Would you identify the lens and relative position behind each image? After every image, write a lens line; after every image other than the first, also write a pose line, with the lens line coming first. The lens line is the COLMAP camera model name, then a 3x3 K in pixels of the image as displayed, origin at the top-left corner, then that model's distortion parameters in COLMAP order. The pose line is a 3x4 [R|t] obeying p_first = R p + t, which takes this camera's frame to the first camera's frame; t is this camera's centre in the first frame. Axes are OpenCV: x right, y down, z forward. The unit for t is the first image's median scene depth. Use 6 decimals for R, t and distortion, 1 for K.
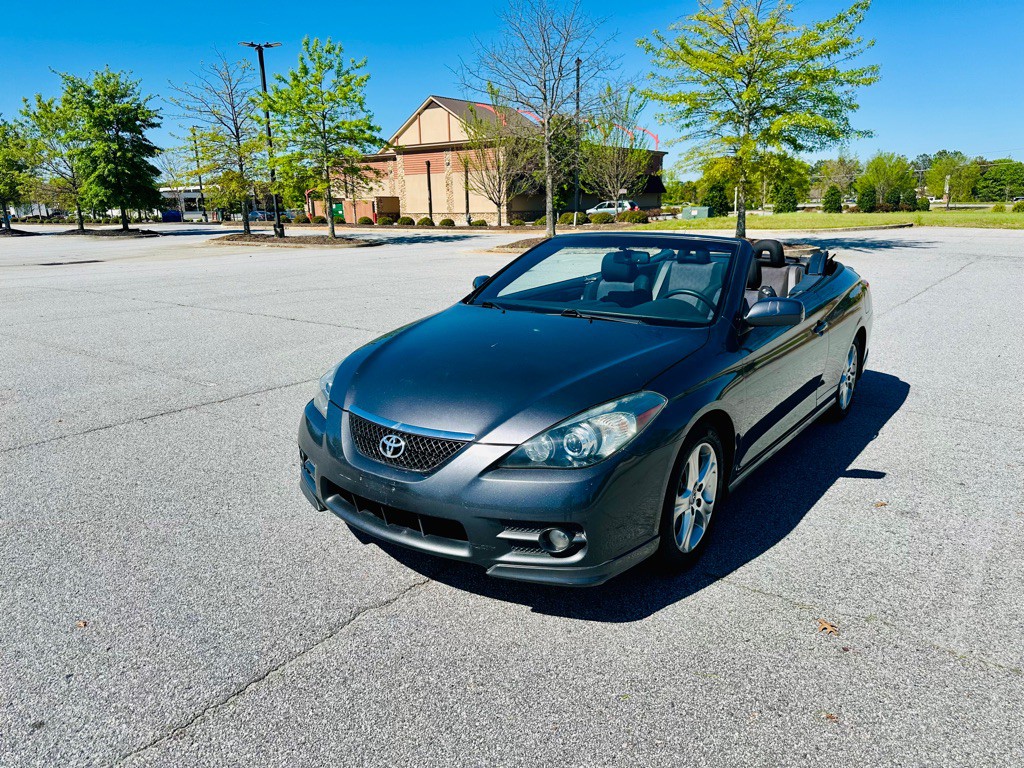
lens RADIAL K [[725.1, 0, 516.6], [0, 725.1, 390.1], [0, 0, 1]] dist [0.028967, -0.038975]
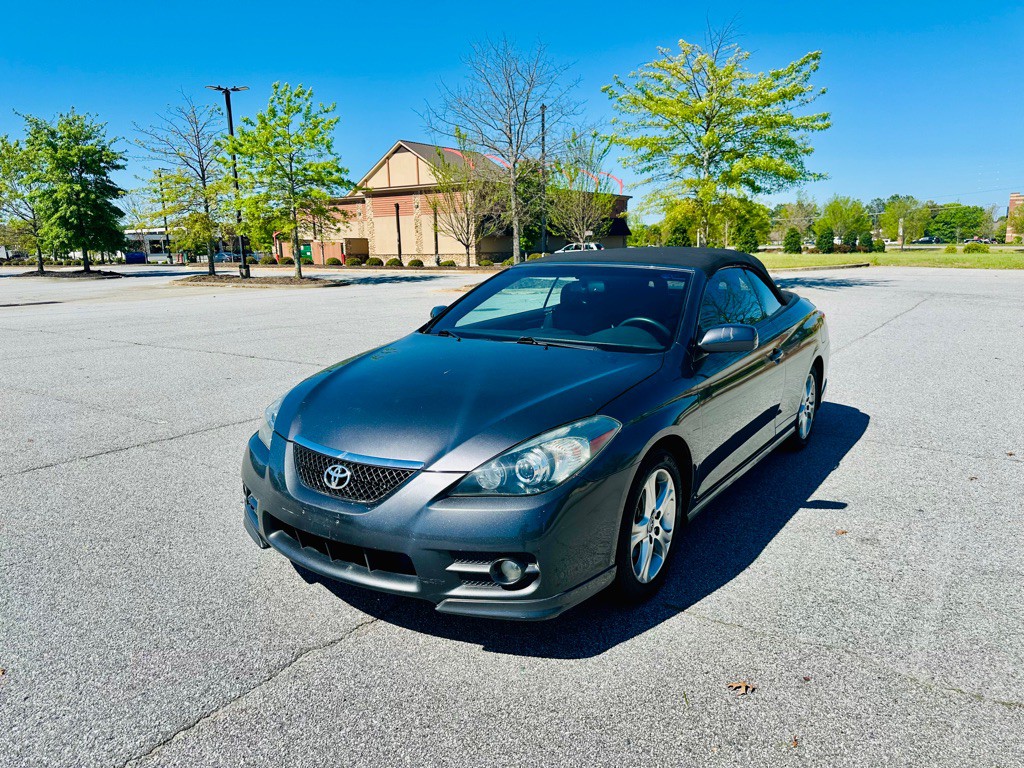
lens RADIAL K [[725.1, 0, 518.2], [0, 725.1, 393.9], [0, 0, 1]] dist [0.028967, -0.038975]
pose [[0.999049, -0.008972, 0.042668, 0.004695], [0.011107, 0.998684, -0.050071, 0.003314], [-0.042162, 0.050497, 0.997834, 0.004579]]
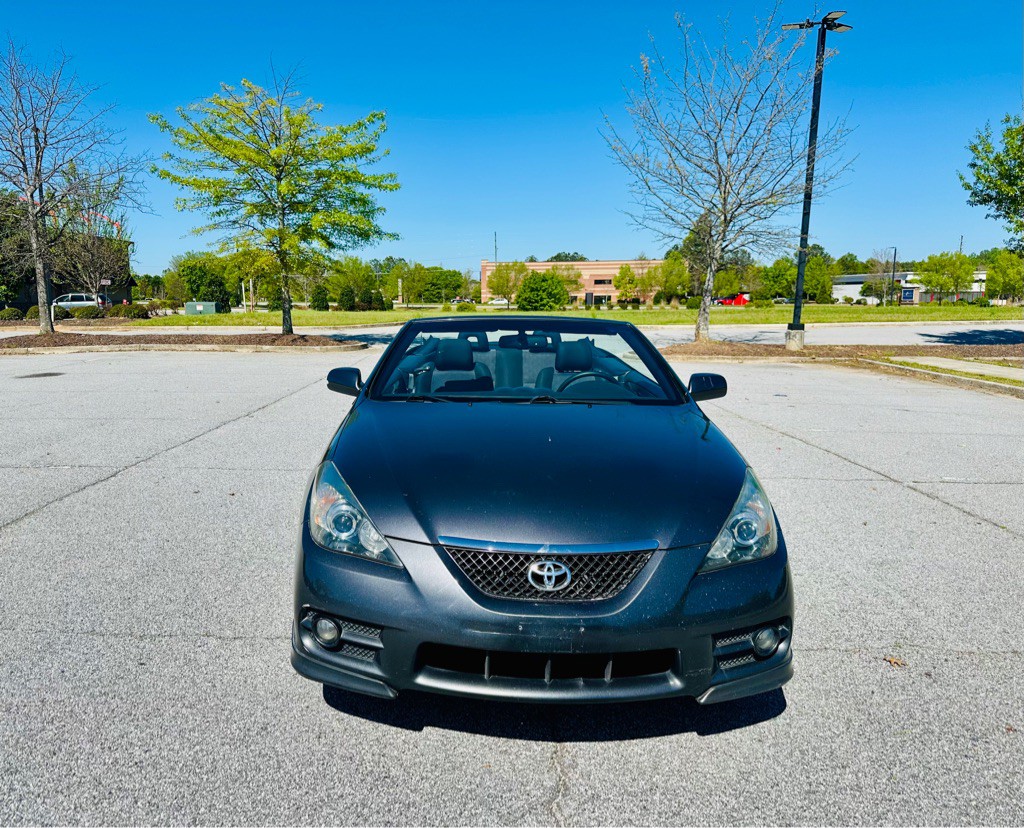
lens RADIAL K [[780.6, 0, 464.0], [0, 780.6, 419.7], [0, 0, 1]] dist [0.036102, -0.045153]
pose [[0.816720, -0.070253, 0.572741, -0.123034], [0.127570, 0.989984, -0.060481, -0.008274], [-0.562756, 0.122461, 0.817502, 0.060481]]
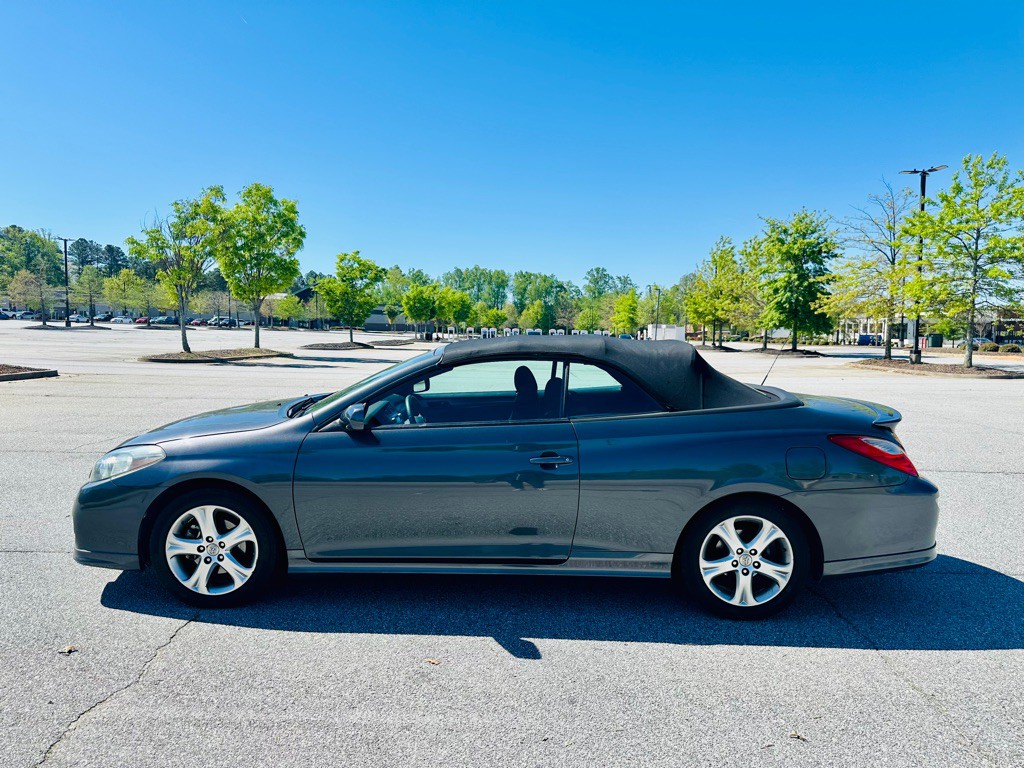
lens RADIAL K [[725.1, 0, 512.8], [0, 725.1, 386.5], [0, 0, 1]] dist [0.028967, -0.038975]
pose [[0.572435, 0.083090, -0.815729, 0.358112], [-0.220715, 0.973747, -0.055700, -0.038580], [0.789685, 0.211928, 0.575746, 0.153560]]
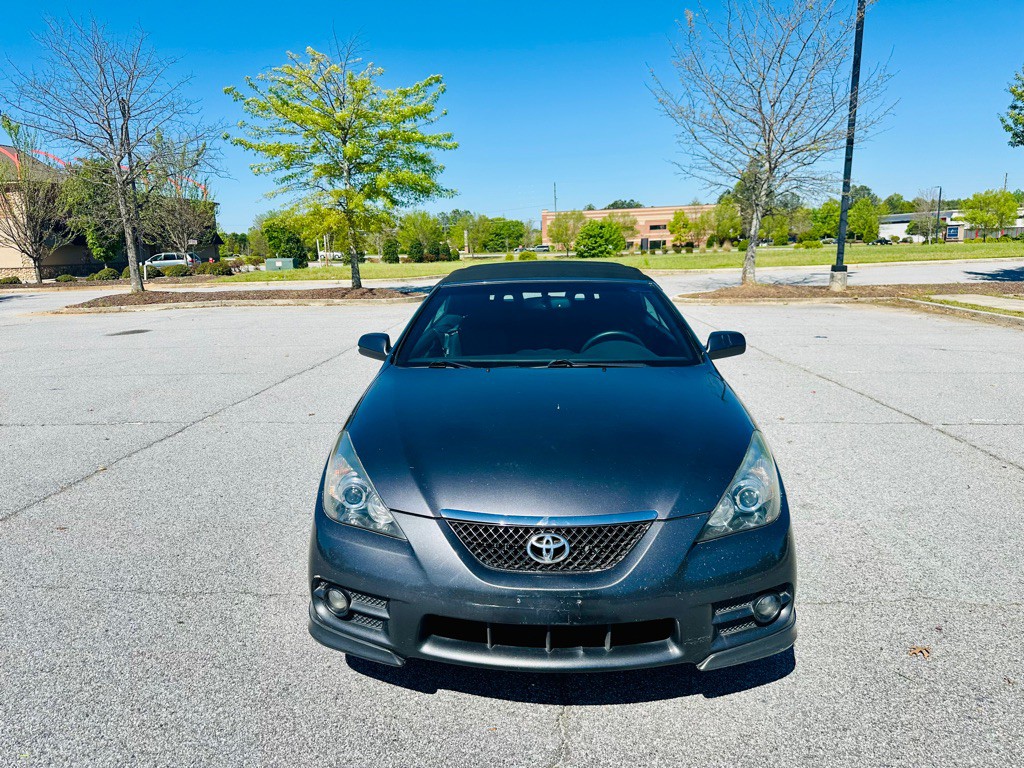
lens RADIAL K [[725.1, 0, 498.0], [0, 725.1, 392.3], [0, 0, 1]] dist [0.028967, -0.038975]
pose [[0.838991, -0.110152, 0.532880, -0.106835], [0.144613, 0.989216, -0.023205, -0.013623], [-0.524577, 0.096530, 0.845873, 0.059933]]
